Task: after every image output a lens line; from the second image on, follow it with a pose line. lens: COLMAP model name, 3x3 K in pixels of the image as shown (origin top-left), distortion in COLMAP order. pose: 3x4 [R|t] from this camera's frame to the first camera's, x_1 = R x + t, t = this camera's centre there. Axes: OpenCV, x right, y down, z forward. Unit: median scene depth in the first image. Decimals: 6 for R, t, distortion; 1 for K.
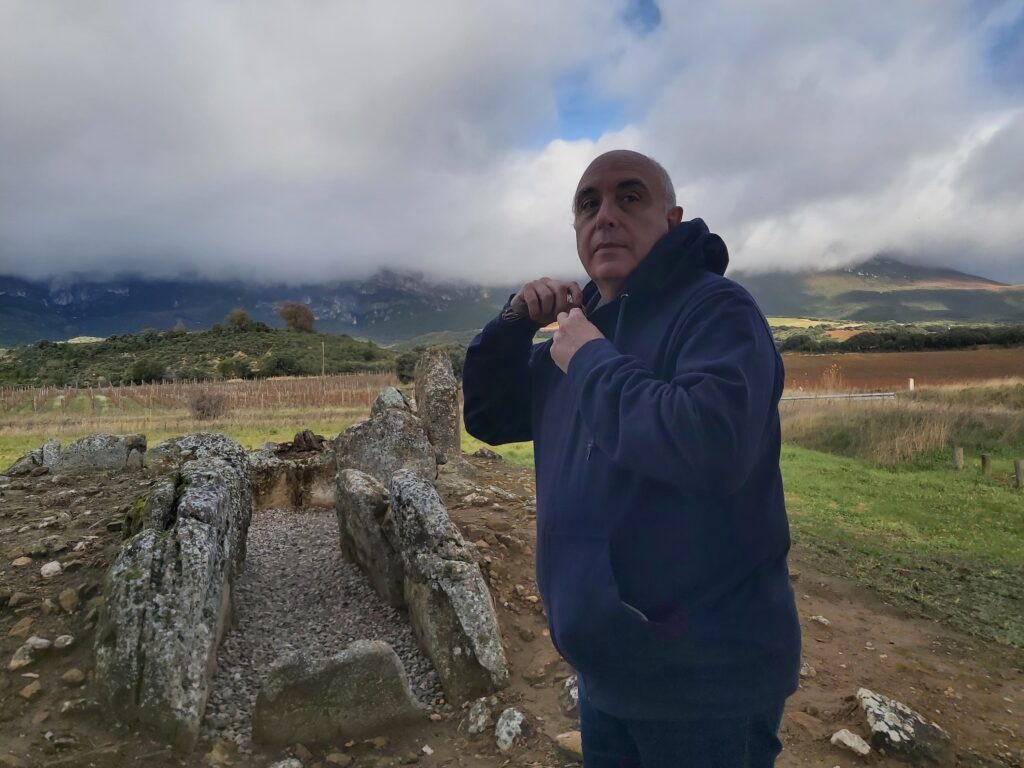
lens RADIAL K [[791.5, 0, 512.0], [0, 791.5, 384.0], [0, 0, 1]] dist [0.101263, -0.136057]
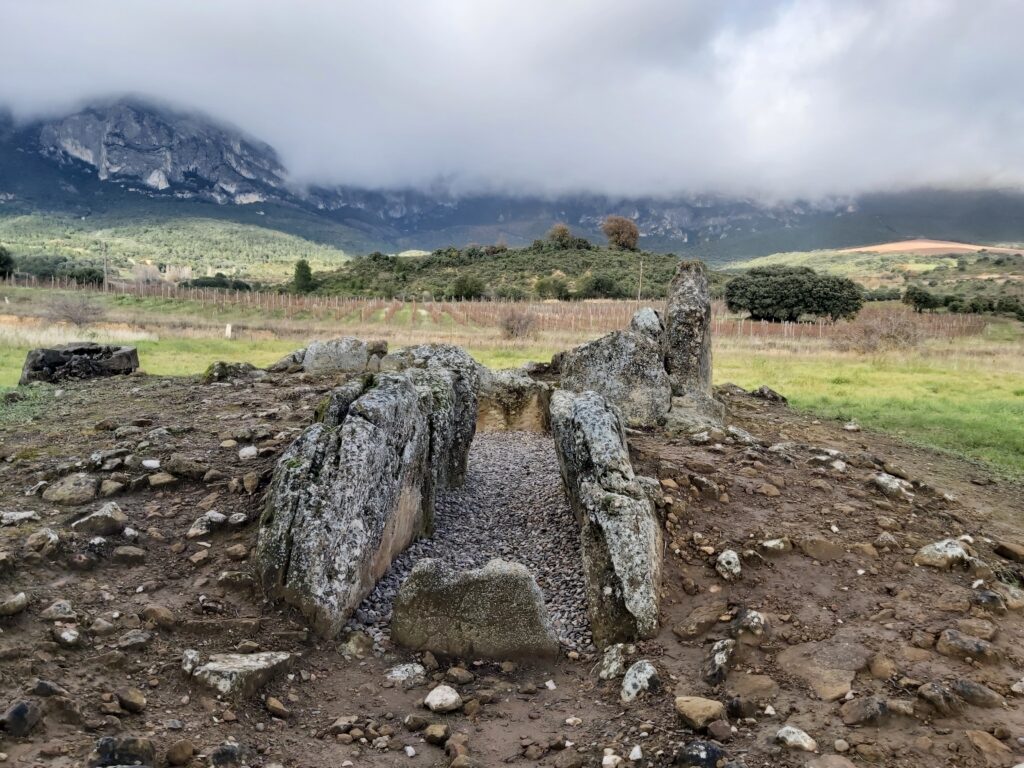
lens RADIAL K [[896.2, 0, 512.0], [0, 896.2, 384.0], [0, 0, 1]] dist [0.167450, -0.217513]
pose [[0.927635, 0.079576, -0.364913, 0.181465], [-0.050103, 0.994721, 0.089553, 0.014599], [0.370113, -0.064789, 0.926725, 0.025643]]
